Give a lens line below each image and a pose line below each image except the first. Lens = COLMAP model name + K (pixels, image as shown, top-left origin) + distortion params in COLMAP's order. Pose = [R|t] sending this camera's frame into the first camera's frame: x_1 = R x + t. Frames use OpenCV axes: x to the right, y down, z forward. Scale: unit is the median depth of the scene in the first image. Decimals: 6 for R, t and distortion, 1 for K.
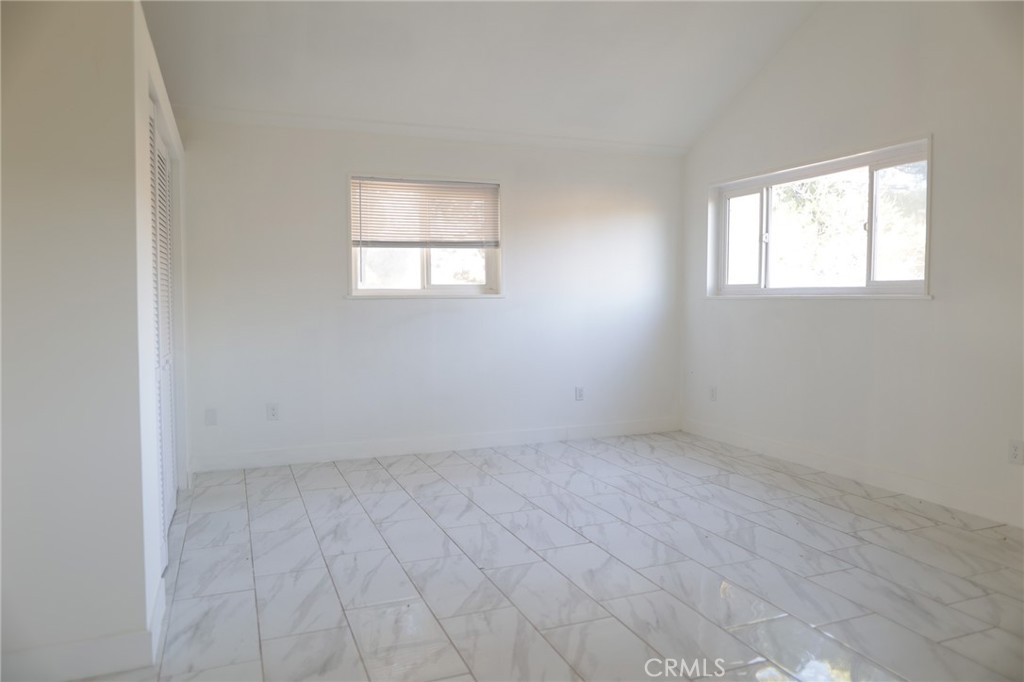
lens RADIAL K [[702.4, 0, 513.6], [0, 702.4, 339.8], [0, 0, 1]] dist [-0.045348, 0.039172]
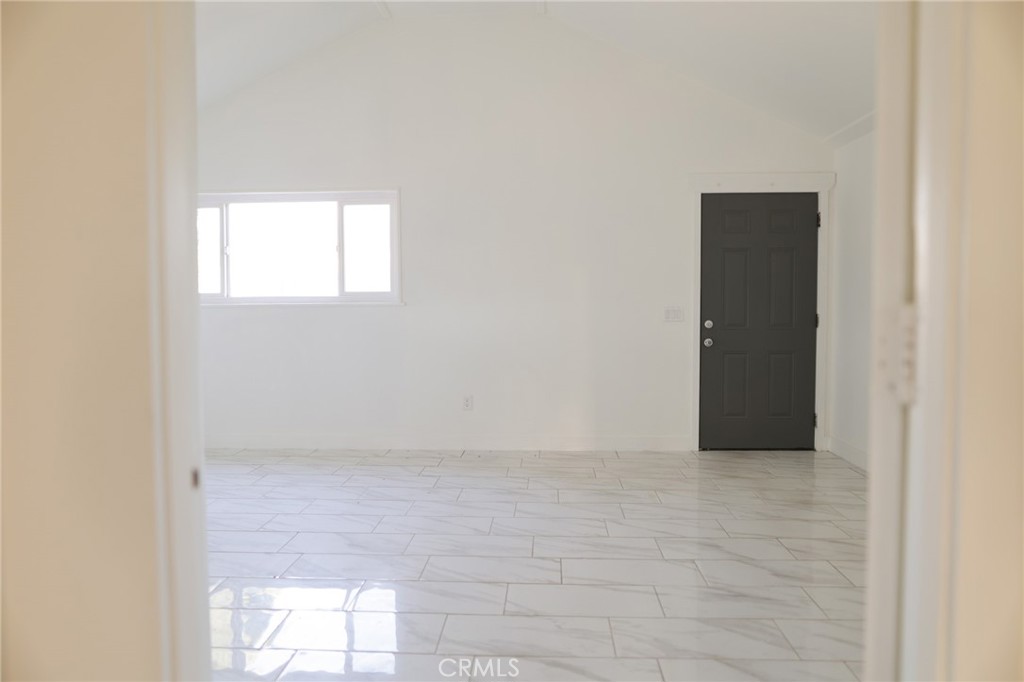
lens RADIAL K [[702.4, 0, 510.3], [0, 702.4, 341.1], [0, 0, 1]] dist [-0.045348, 0.039172]
pose [[0.438881, -0.047688, 0.897279, -0.572970], [0.060680, 0.997884, 0.023355, -0.006607], [-0.896494, 0.044197, 0.440847, 0.187102]]
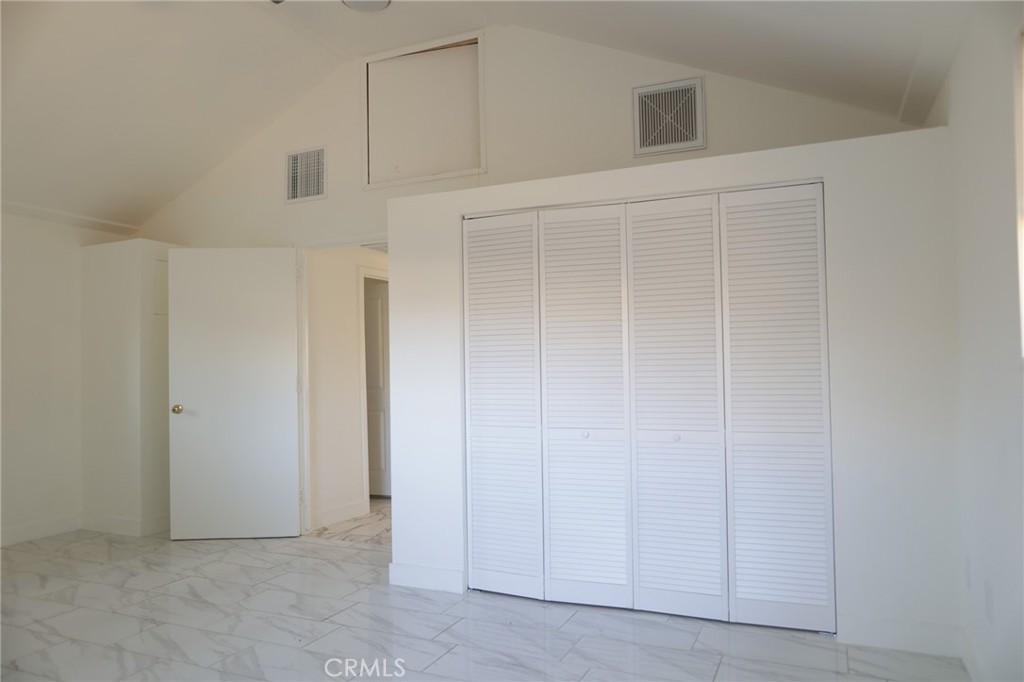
lens RADIAL K [[702.4, 0, 512.0], [0, 702.4, 342.7], [0, 0, 1]] dist [-0.045348, 0.039172]
pose [[-0.726800, -0.018318, -0.686605, 0.254331], [-0.023891, 0.999714, -0.001381, -0.074861], [0.686434, 0.015400, -0.727029, 1.344579]]
